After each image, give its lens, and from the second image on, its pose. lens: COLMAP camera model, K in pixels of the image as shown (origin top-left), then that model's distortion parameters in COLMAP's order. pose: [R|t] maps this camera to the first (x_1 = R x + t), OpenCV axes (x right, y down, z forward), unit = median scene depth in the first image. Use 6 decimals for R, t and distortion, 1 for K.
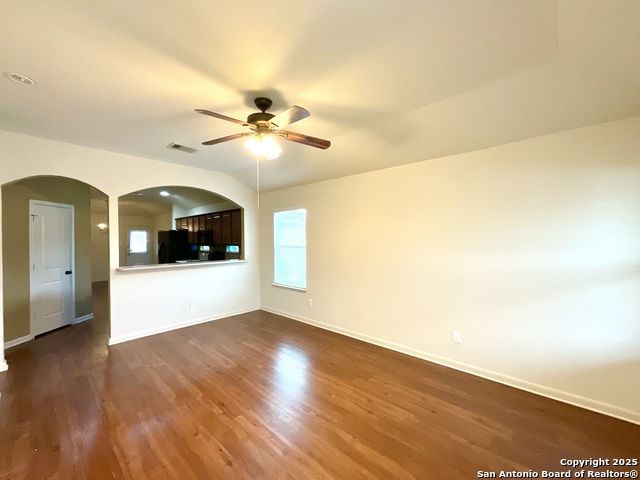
lens RADIAL K [[258.0, 0, 319.2], [0, 258.0, 241.3], [0, 0, 1]] dist [-0.004029, 0.002597]
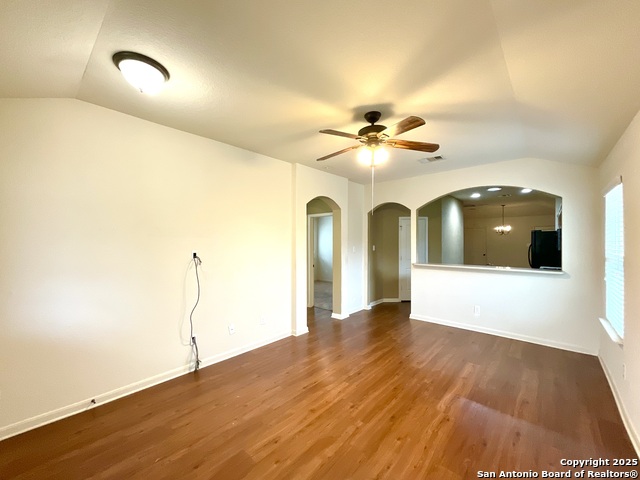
lens RADIAL K [[258.0, 0, 319.8], [0, 258.0, 240.2], [0, 0, 1]] dist [-0.004029, 0.002597]
pose [[0.005255, -0.002772, -0.999982, 0.585586], [-0.004498, 0.999986, -0.002796, -0.008156], [0.999976, 0.004512, 0.005242, 0.528419]]
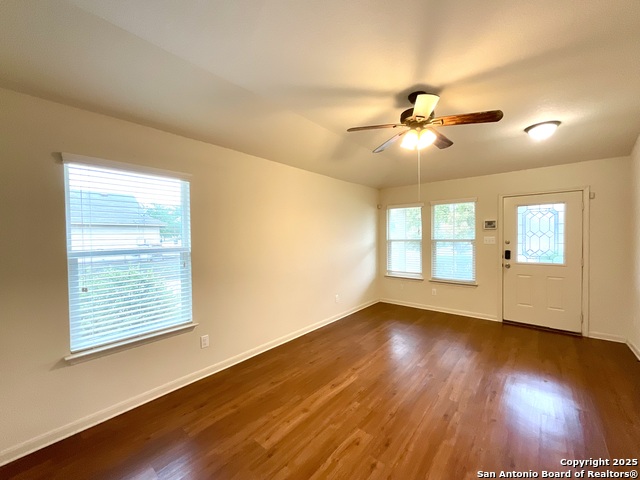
lens RADIAL K [[258.0, 0, 321.3], [0, 258.0, 239.7], [0, 0, 1]] dist [-0.004029, 0.002597]
pose [[-0.038341, -0.010479, 0.999210, -0.822292], [0.021978, 0.999694, 0.011327, 0.003739], [-0.999023, 0.022395, -0.038099, 0.960623]]
